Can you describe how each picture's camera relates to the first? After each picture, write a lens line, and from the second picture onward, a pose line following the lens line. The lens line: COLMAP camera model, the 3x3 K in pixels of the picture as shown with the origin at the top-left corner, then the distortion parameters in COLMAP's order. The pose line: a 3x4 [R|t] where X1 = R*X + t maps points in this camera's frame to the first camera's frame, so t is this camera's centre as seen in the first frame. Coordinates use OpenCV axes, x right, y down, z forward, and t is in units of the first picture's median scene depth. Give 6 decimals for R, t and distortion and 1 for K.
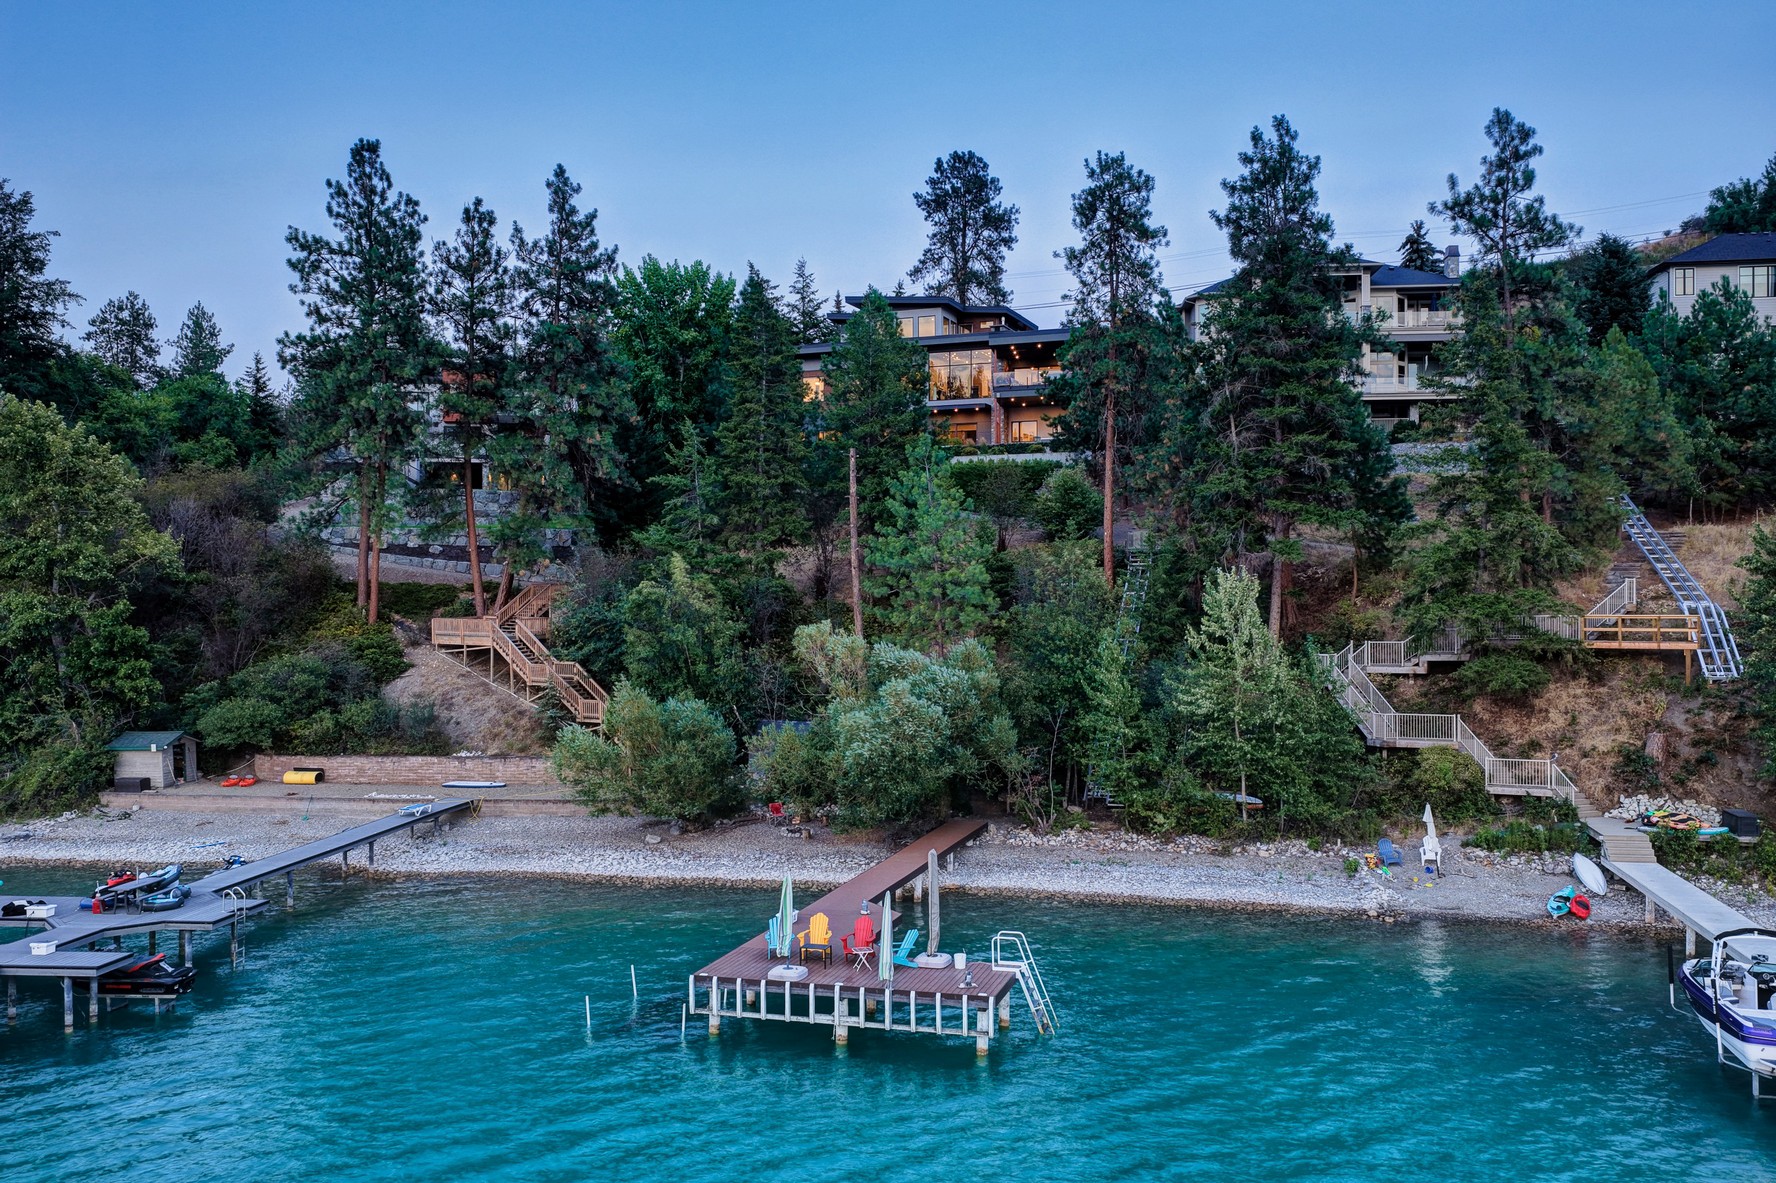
lens RADIAL K [[1398.8, 0, 889.0], [0, 1398.8, 562.9], [0, 0, 1]] dist [0.005565, 0.007533]
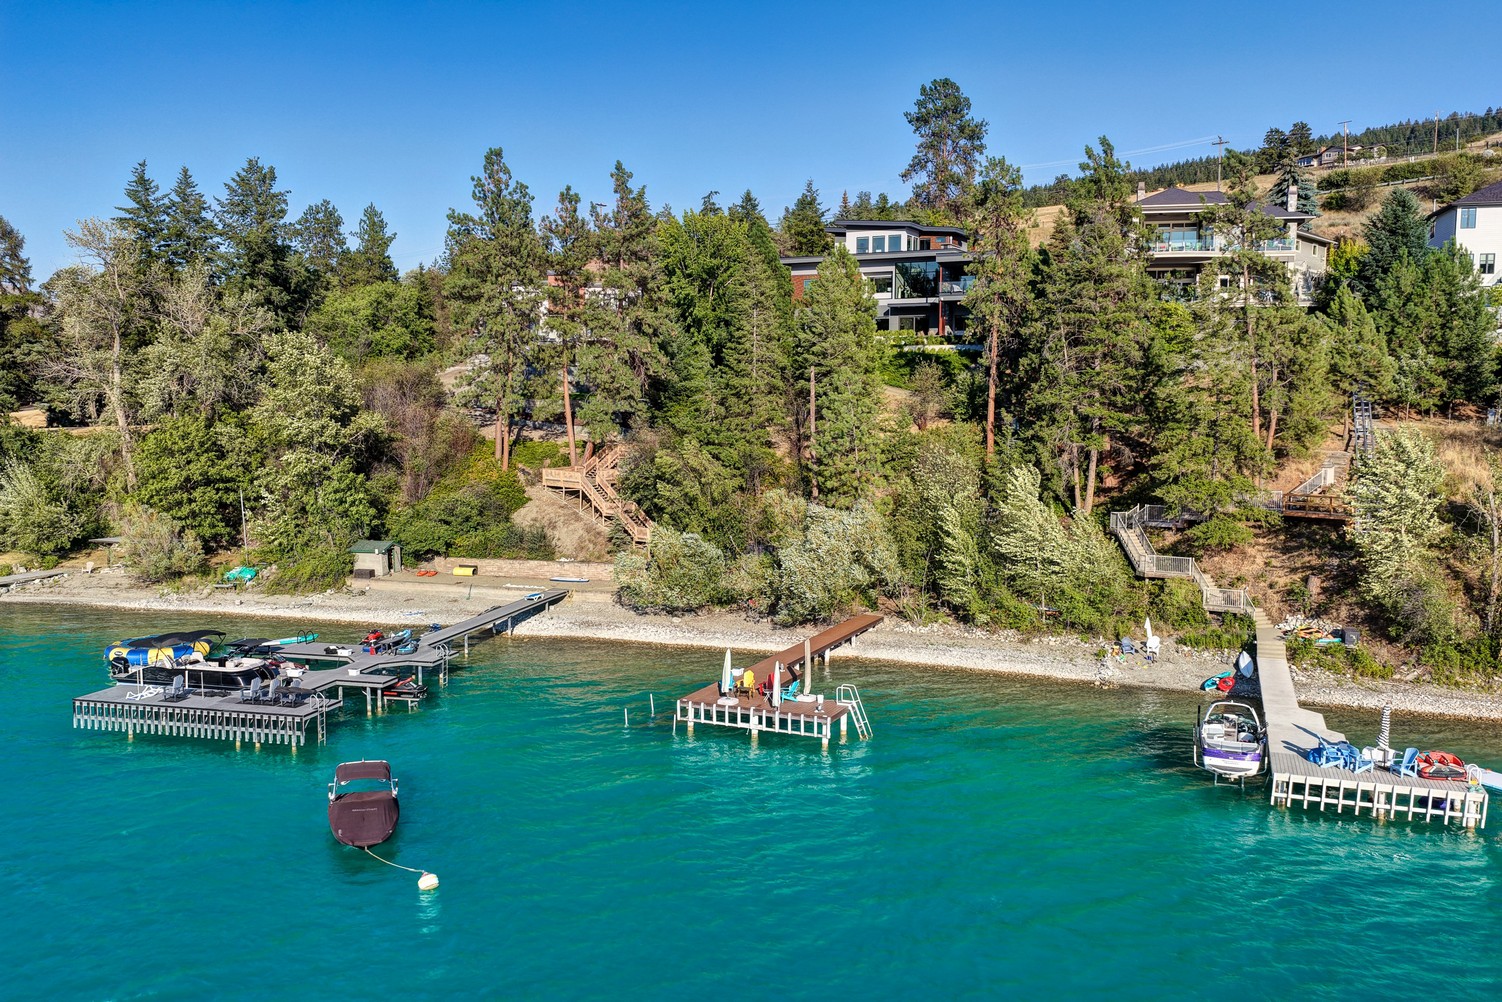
lens RADIAL K [[1183.0, 0, 751.8], [0, 1183.0, 476.8], [0, 0, 1]] dist [0.005565, 0.007533]
pose [[0.990283, 0.016163, -0.138122, 0.079369], [-0.004009, 0.996128, 0.087825, -0.066892], [0.139006, -0.086418, 0.986514, -0.245032]]
